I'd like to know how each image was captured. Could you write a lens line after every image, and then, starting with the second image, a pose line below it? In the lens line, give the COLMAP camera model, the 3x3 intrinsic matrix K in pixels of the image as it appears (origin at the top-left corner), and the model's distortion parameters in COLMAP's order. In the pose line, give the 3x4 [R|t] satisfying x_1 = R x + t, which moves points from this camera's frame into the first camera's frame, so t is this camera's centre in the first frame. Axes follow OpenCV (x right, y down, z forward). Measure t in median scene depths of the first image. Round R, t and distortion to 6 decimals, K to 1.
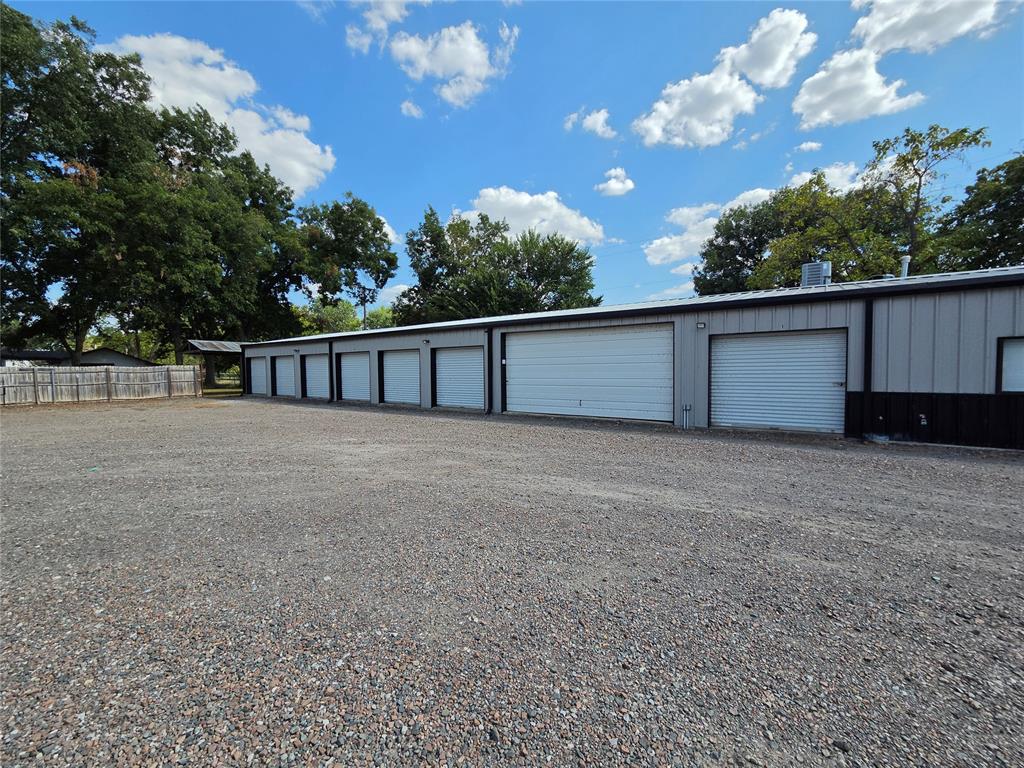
lens RADIAL K [[420.7, 0, 515.4], [0, 420.7, 382.5], [0, 0, 1]] dist [0.000749, 0.000207]
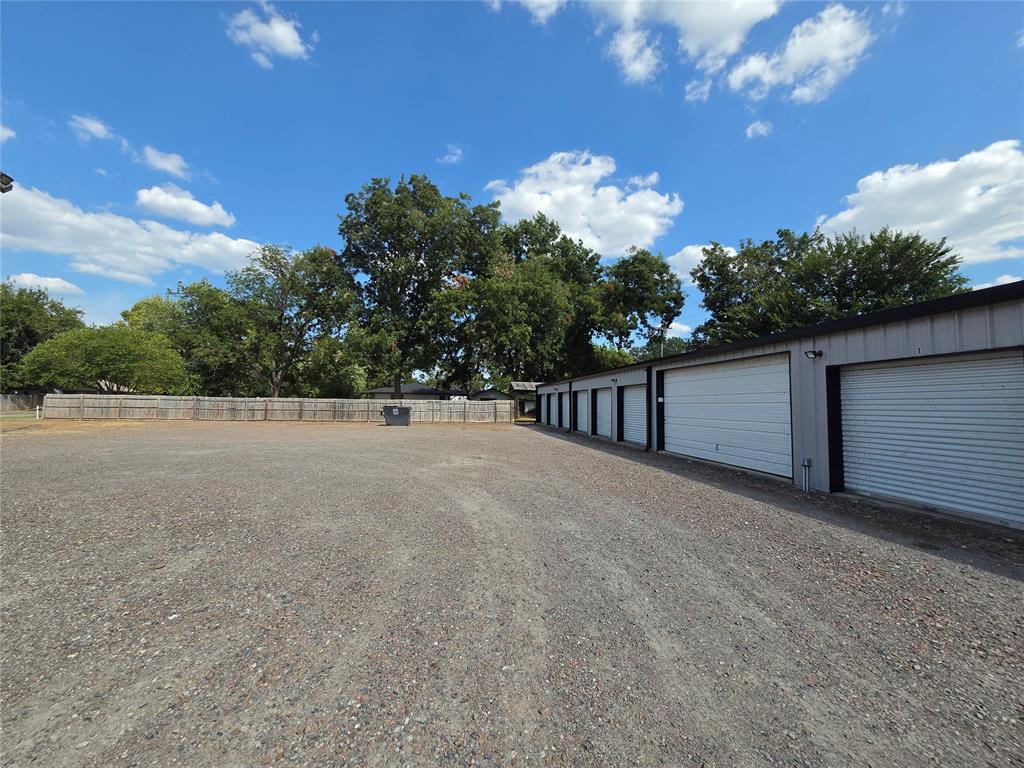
lens RADIAL K [[417.1, 0, 512.0], [0, 417.1, 384.0], [0, 0, 1]] dist [-0.000650, -0.003699]
pose [[0.695476, -0.018049, -0.718323, 0.235844], [-0.039933, 0.997169, -0.063718, -0.005256], [0.717439, 0.072999, 0.692786, 0.036519]]
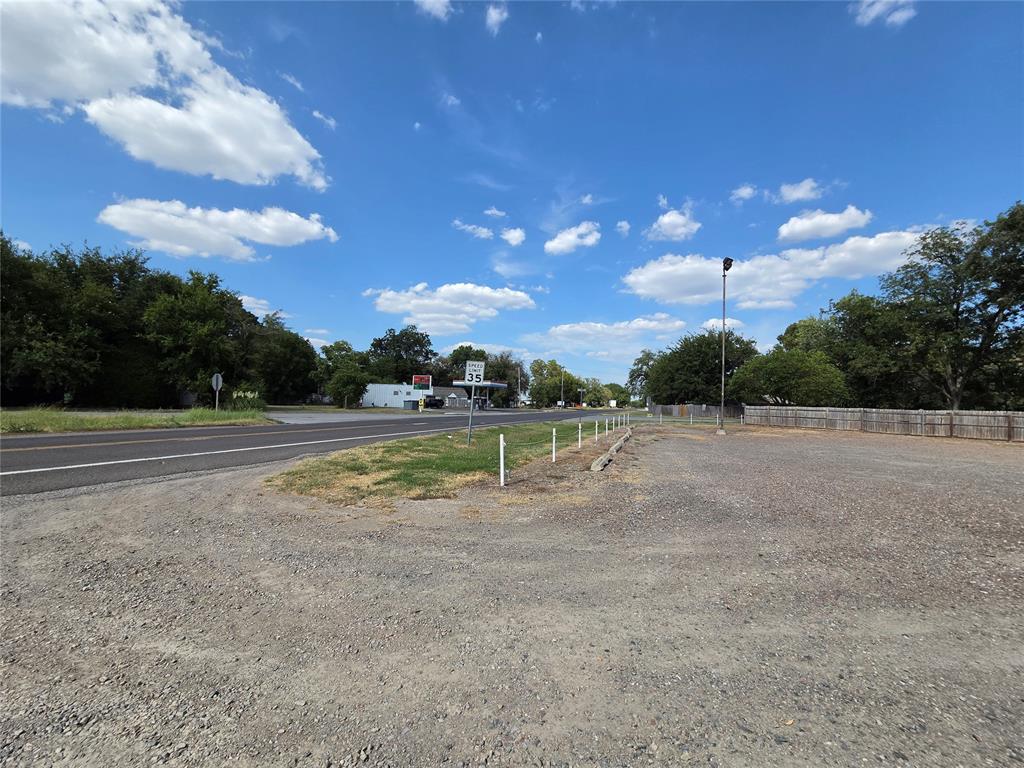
lens RADIAL K [[420.5, 0, 514.9], [0, 420.5, 384.9], [0, 0, 1]] dist [0.001238, 0.000705]
pose [[-0.503475, -0.042465, -0.862966, 0.301798], [-0.046660, 0.998670, -0.021920, -0.004363], [0.862749, 0.029230, -0.504787, -0.031911]]
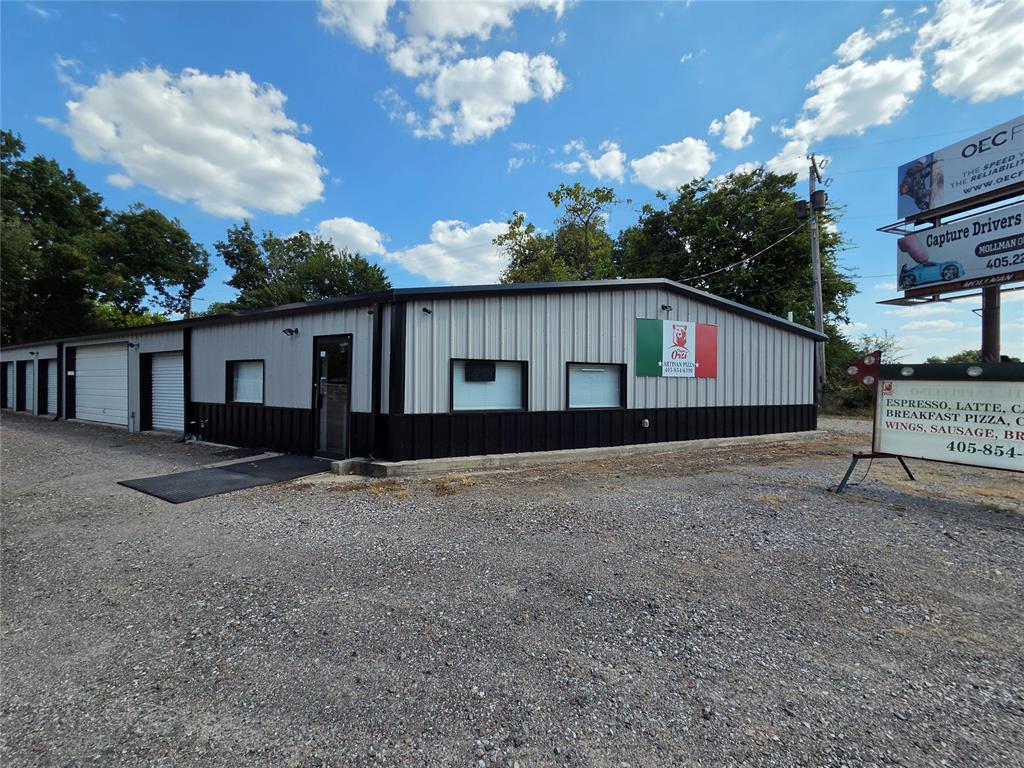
lens RADIAL K [[417.1, 0, 512.0], [0, 417.1, 384.0], [0, 0, 1]] dist [-0.000650, -0.003699]
pose [[0.993070, 0.015643, 0.116479, 0.536726], [-0.012308, 0.999495, -0.029293, -0.002065], [-0.116878, 0.027656, 0.992761, -0.112368]]
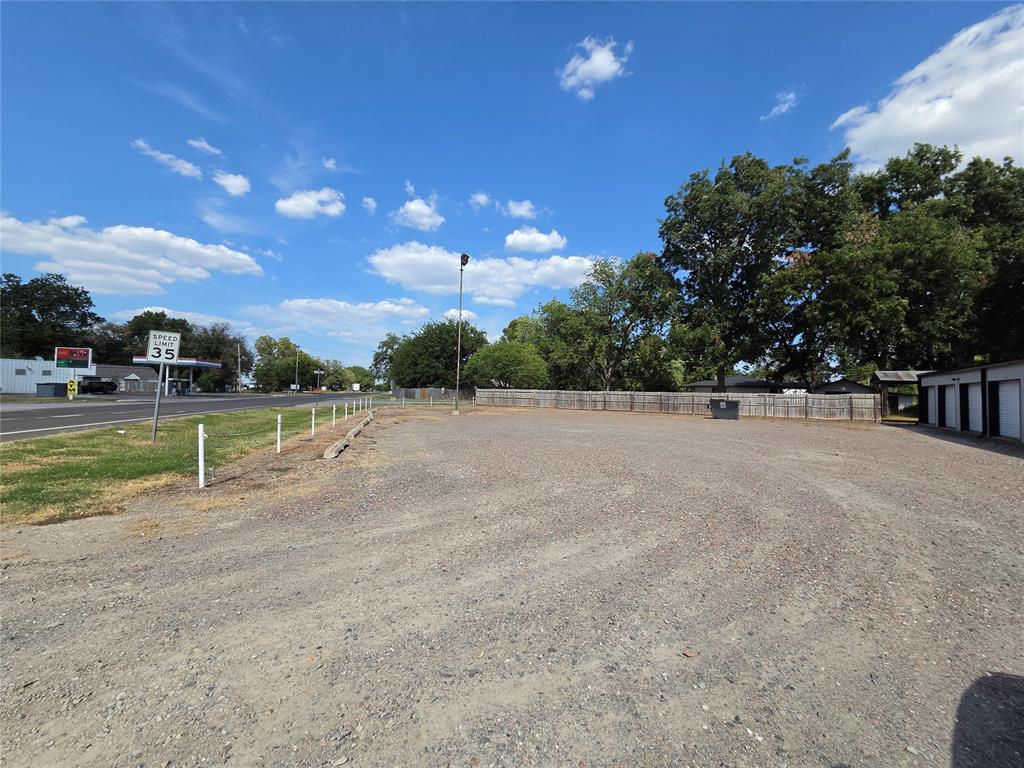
lens RADIAL K [[420.7, 0, 515.4], [0, 420.7, 382.5], [0, 0, 1]] dist [0.000749, 0.000207]
pose [[0.061082, -0.014696, -0.998025, 0.298678], [-0.049114, 0.998636, -0.017711, -0.003806], [0.996924, 0.050099, 0.060276, -0.026859]]
